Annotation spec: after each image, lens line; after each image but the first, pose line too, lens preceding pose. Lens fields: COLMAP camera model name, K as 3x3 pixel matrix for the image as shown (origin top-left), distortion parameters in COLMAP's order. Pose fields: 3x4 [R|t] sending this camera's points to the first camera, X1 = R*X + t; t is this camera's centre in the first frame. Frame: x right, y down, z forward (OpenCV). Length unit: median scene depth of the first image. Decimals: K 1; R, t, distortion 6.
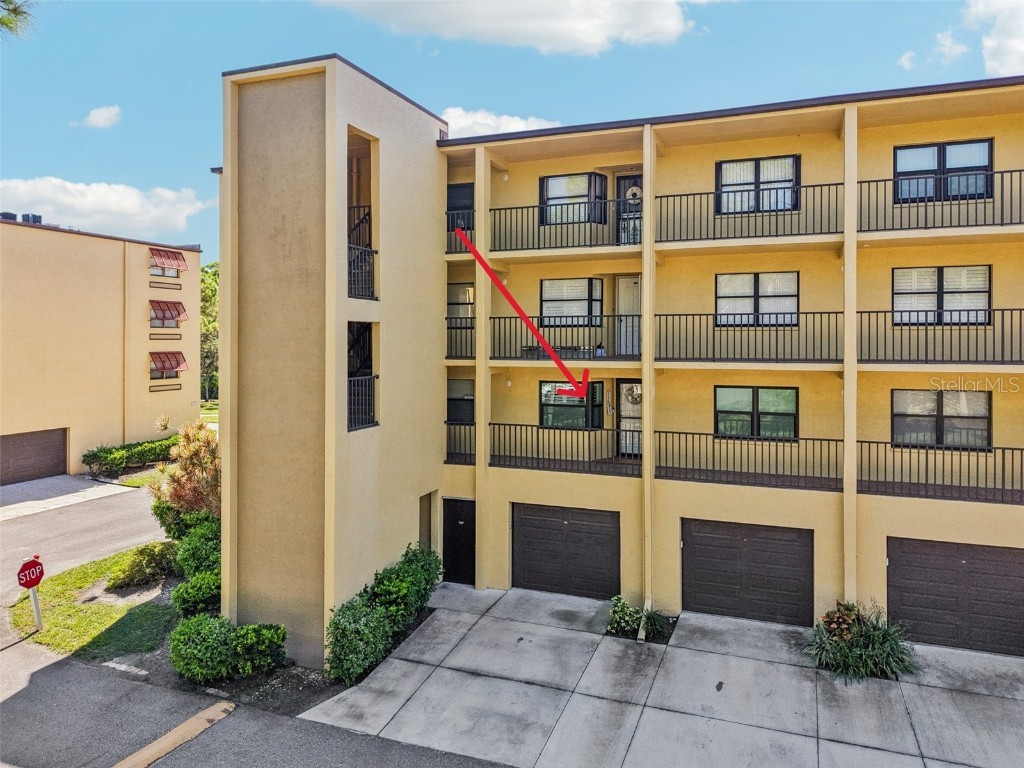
lens RADIAL K [[714.8, 0, 510.5], [0, 714.8, 384.8], [0, 0, 1]] dist [0.028466, -0.025925]
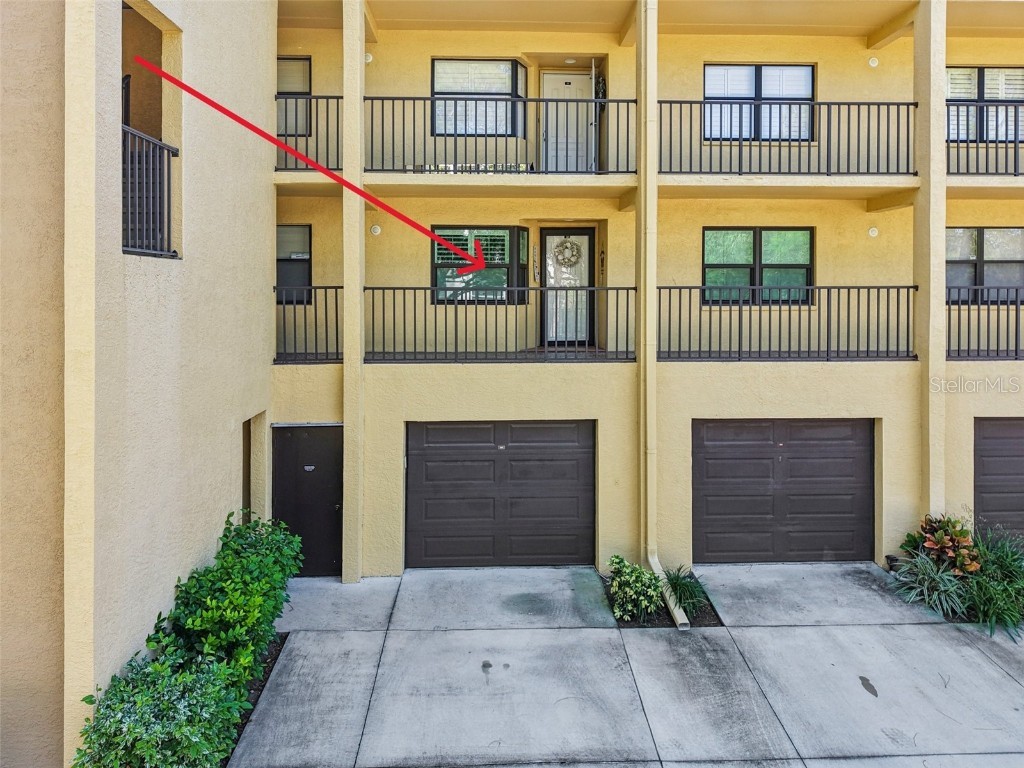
lens RADIAL K [[714.8, 0, 512.2], [0, 714.8, 325.2], [0, 0, 1]] dist [0.028466, -0.025925]
pose [[0.915856, -0.017516, 0.401124, -0.172642], [0.026515, 0.999506, -0.016892, 0.110489], [-0.400630, 0.026106, 0.915868, 0.488390]]
